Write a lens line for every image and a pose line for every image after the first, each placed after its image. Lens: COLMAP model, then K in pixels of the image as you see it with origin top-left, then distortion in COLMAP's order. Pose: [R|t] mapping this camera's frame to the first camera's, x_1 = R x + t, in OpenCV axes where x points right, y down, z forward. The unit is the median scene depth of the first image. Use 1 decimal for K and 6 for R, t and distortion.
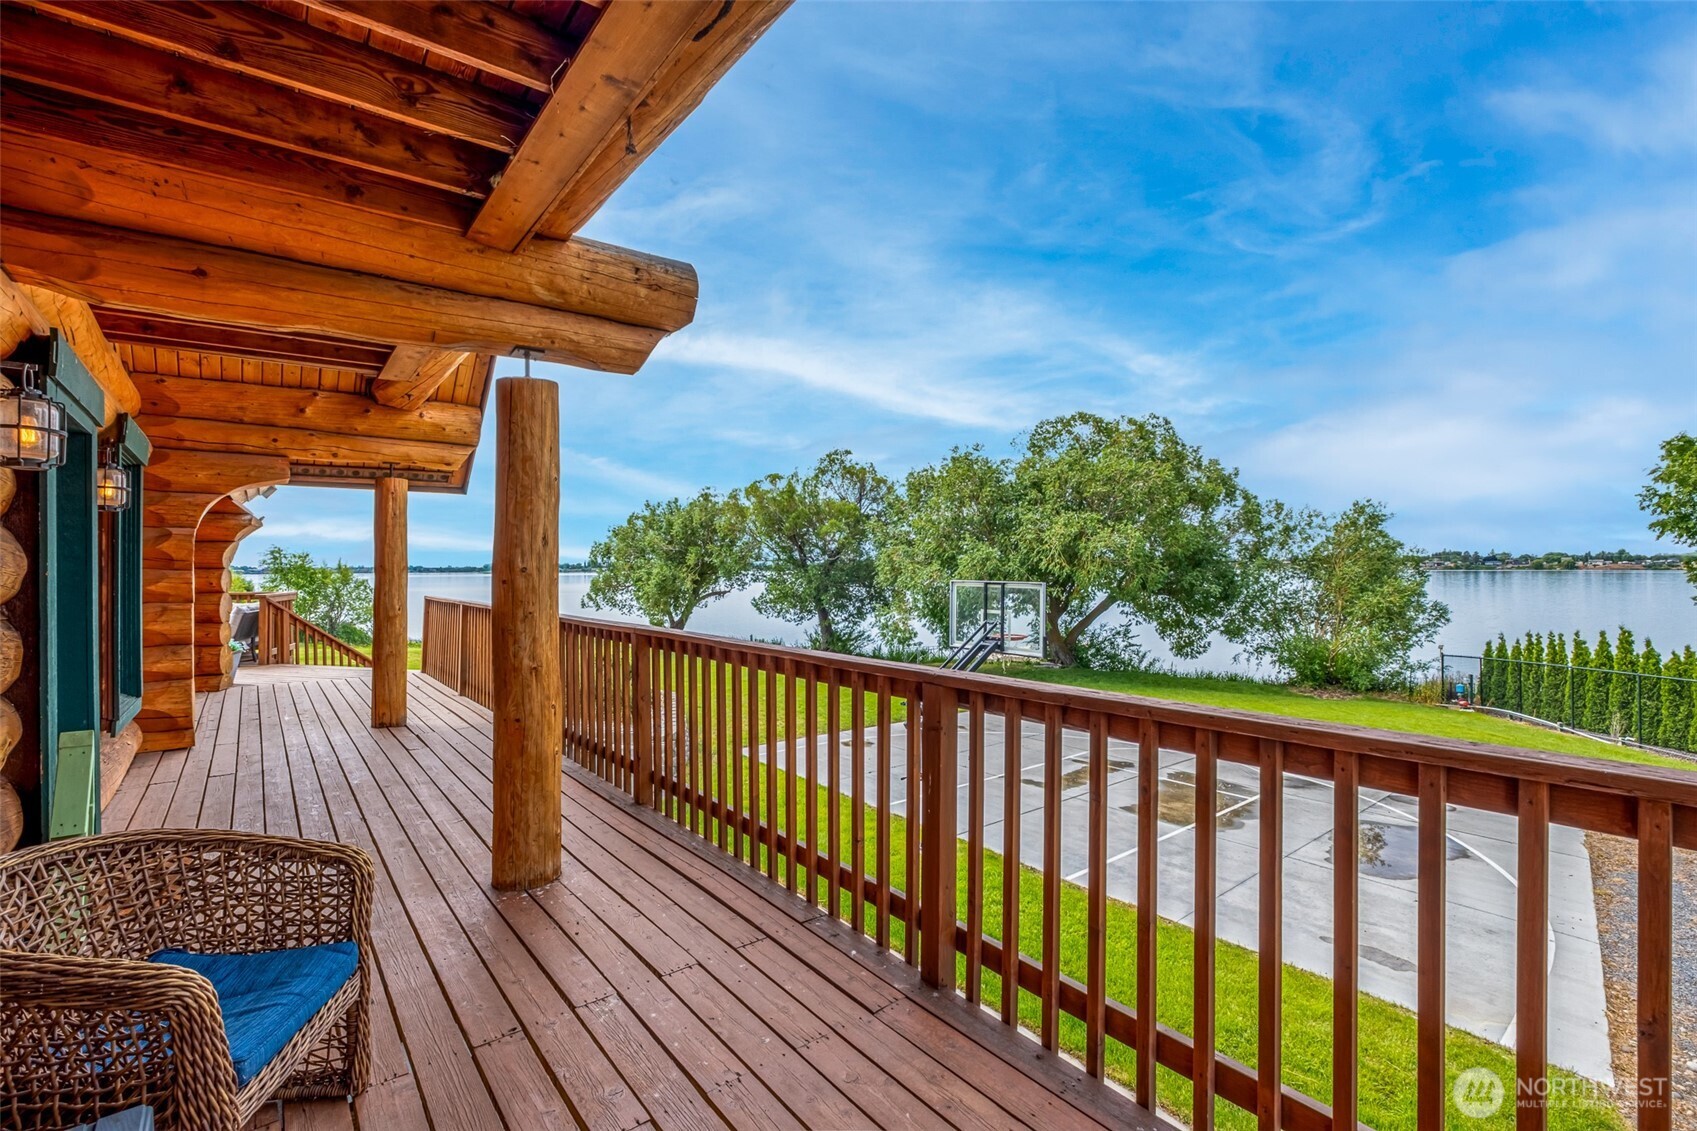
lens RADIAL K [[746.2, 0, 848.5], [0, 746.2, 565.5], [0, 0, 1]] dist [-0.002075, -0.000177]
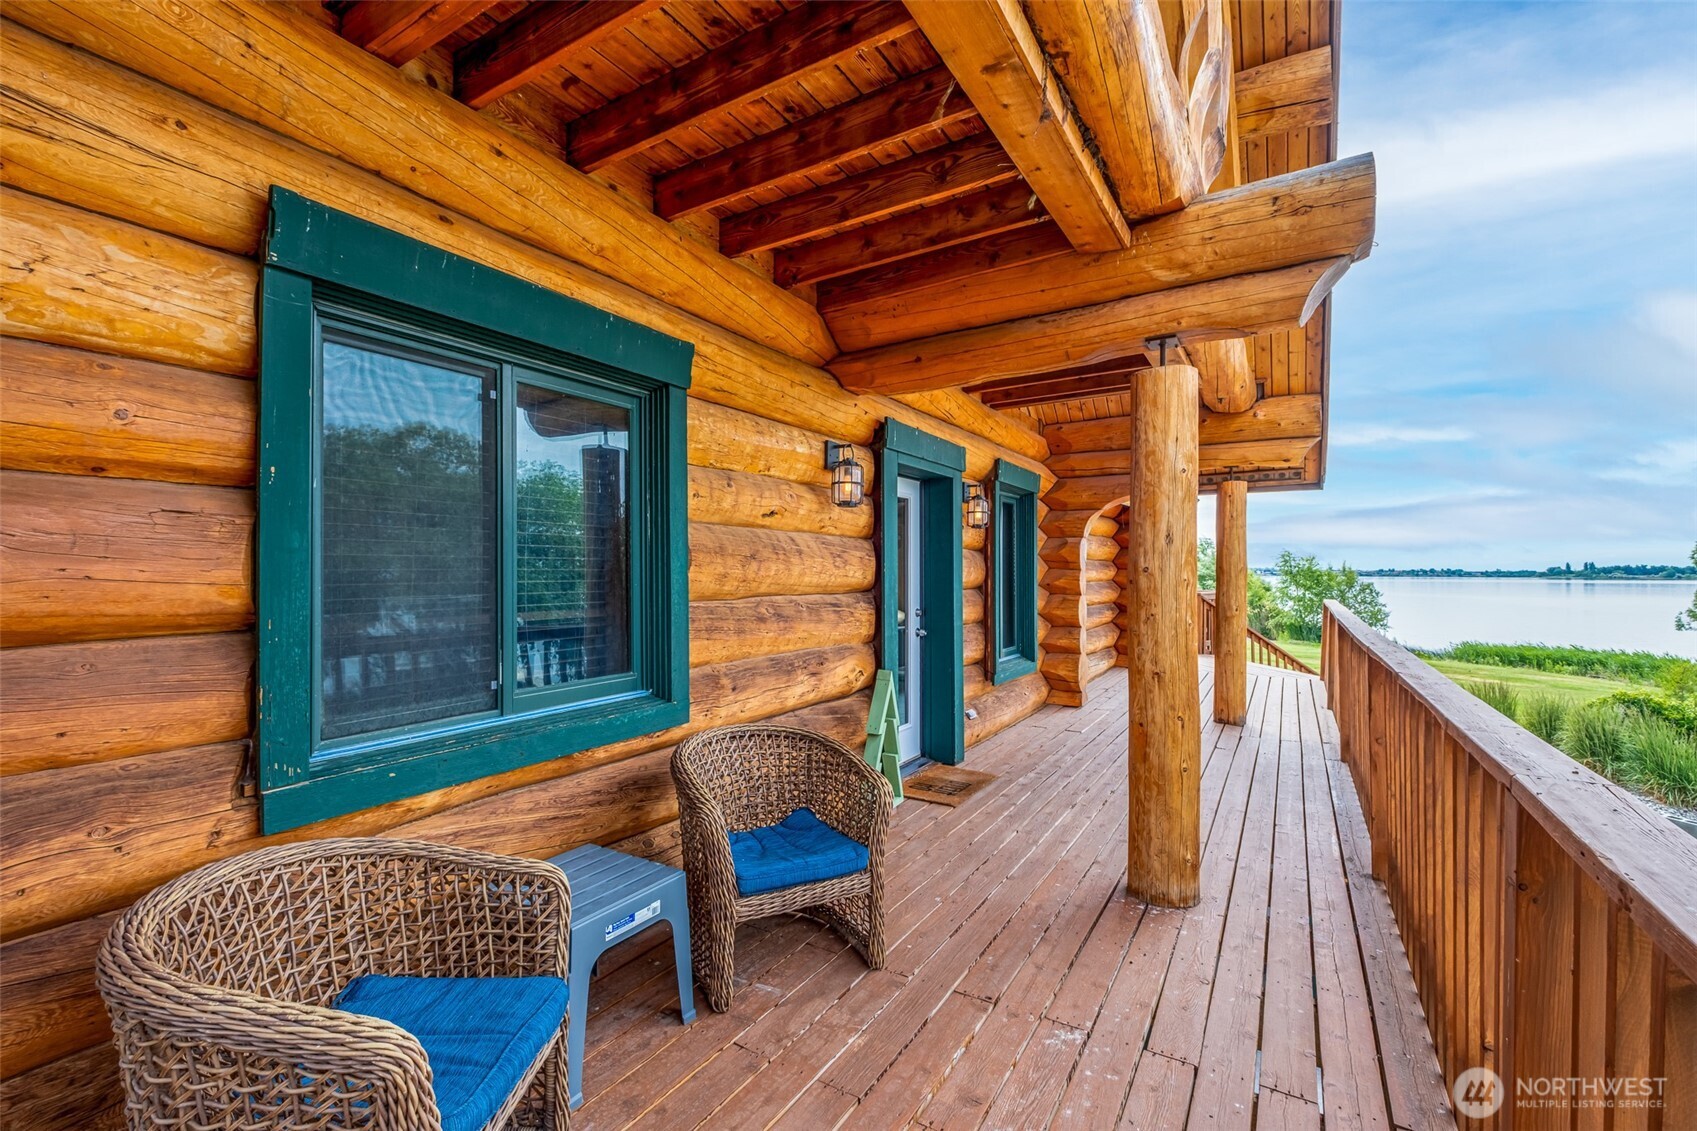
lens RADIAL K [[746.2, 0, 848.5], [0, 746.2, 565.5], [0, 0, 1]] dist [-0.002075, -0.000177]
pose [[0.334894, 0.000265, -0.942256, 0.217892], [-0.004096, 0.999991, -0.001174, 0.001959], [0.942247, 0.004252, 0.334892, 0.199200]]
